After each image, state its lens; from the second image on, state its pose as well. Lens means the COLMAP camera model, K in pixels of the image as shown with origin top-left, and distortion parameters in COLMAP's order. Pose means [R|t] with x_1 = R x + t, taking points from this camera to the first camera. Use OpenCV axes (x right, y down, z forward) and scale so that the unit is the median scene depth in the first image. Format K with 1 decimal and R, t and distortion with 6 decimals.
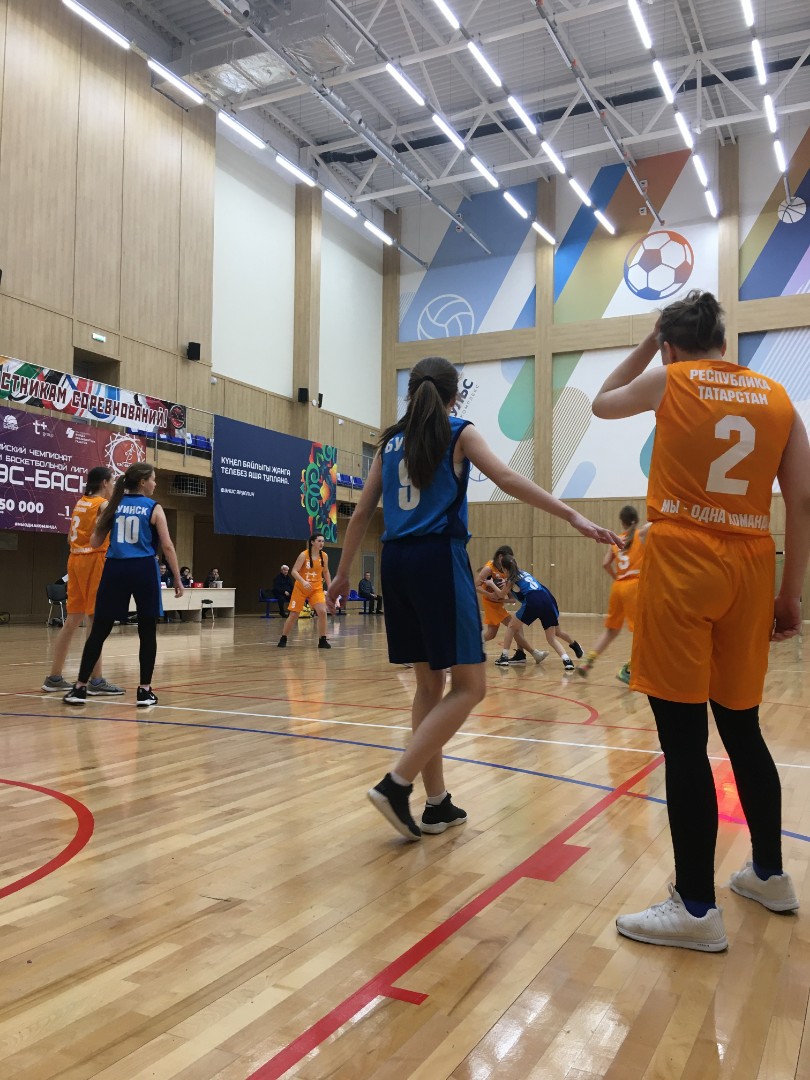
lens RADIAL K [[921.6, 0, 407.2], [0, 921.6, 534.2], [0, 0, 1]] dist [0.100821, -0.144806]
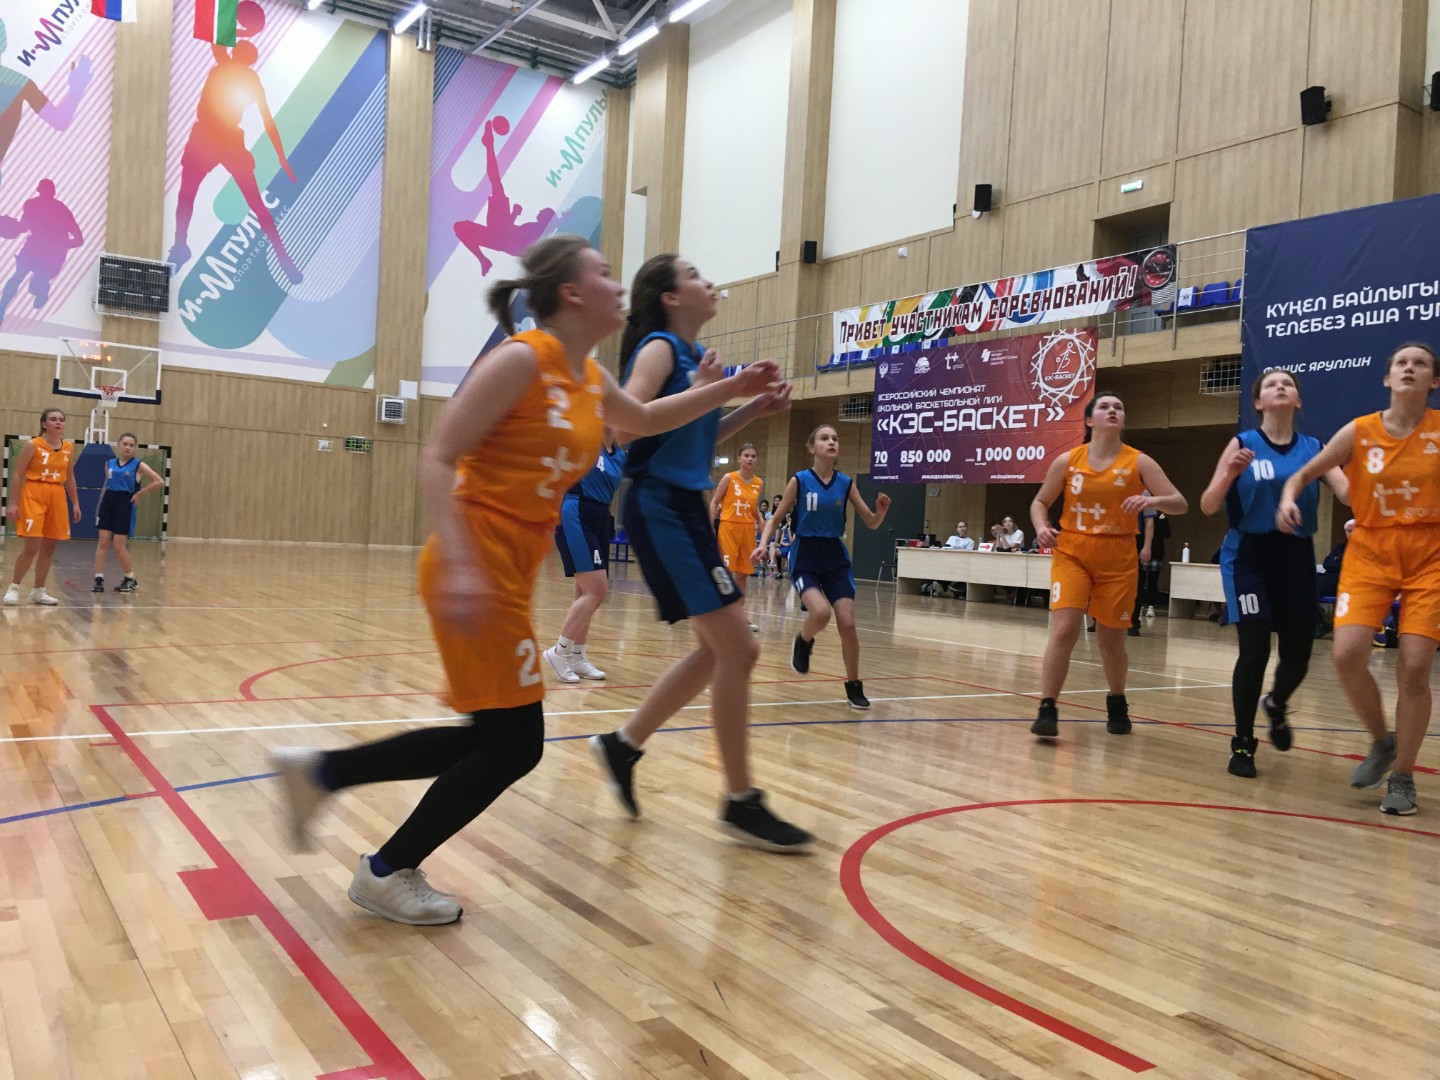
lens RADIAL K [[1228.9, 0, 717.1], [0, 1228.9, 534.5], [0, 0, 1]] dist [0.100821, -0.144806]
pose [[-0.509436, -0.033910, -0.859840, 0.523965], [-0.007379, 0.999359, -0.035041, 0.065631], [0.860477, -0.011506, -0.509359, 1.074496]]
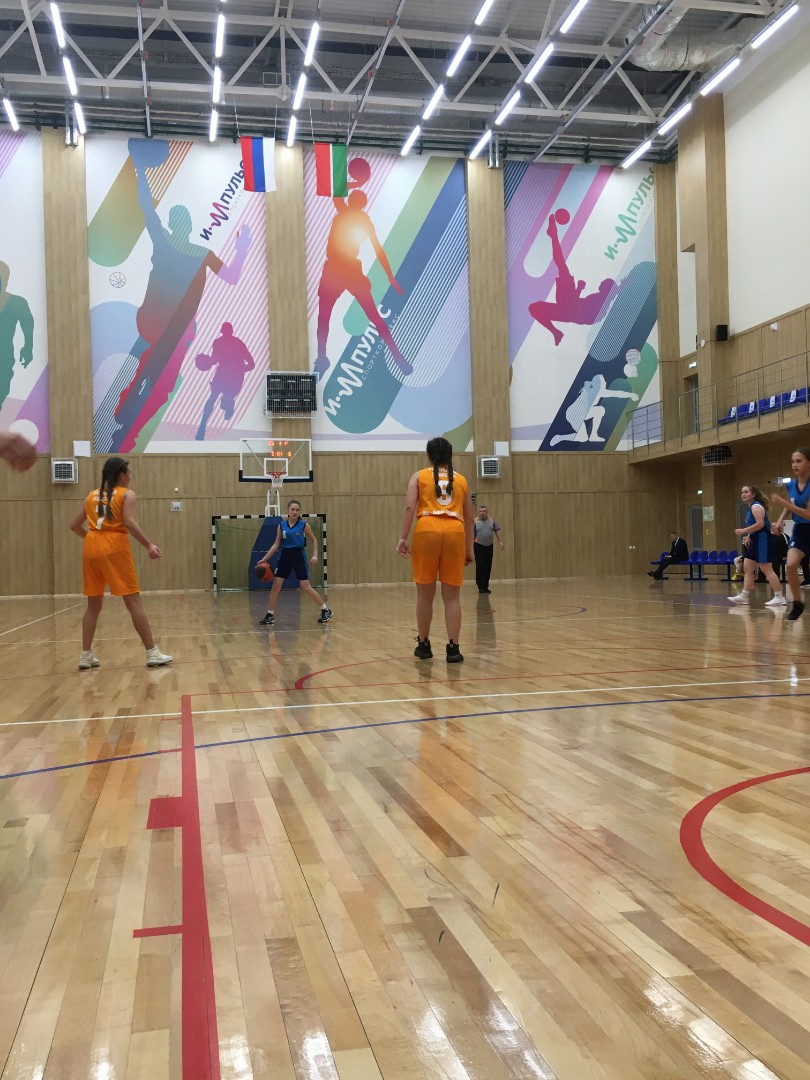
lens RADIAL K [[1066.8, 0, 405.0], [0, 1066.8, 540.0], [0, 0, 1]] dist [0.068891, -0.084418]
pose [[-0.785756, -0.003583, -0.618526, 0.501796], [0.052110, 0.996045, -0.071968, 0.074430], [0.616337, -0.088781, -0.782462, 1.099858]]
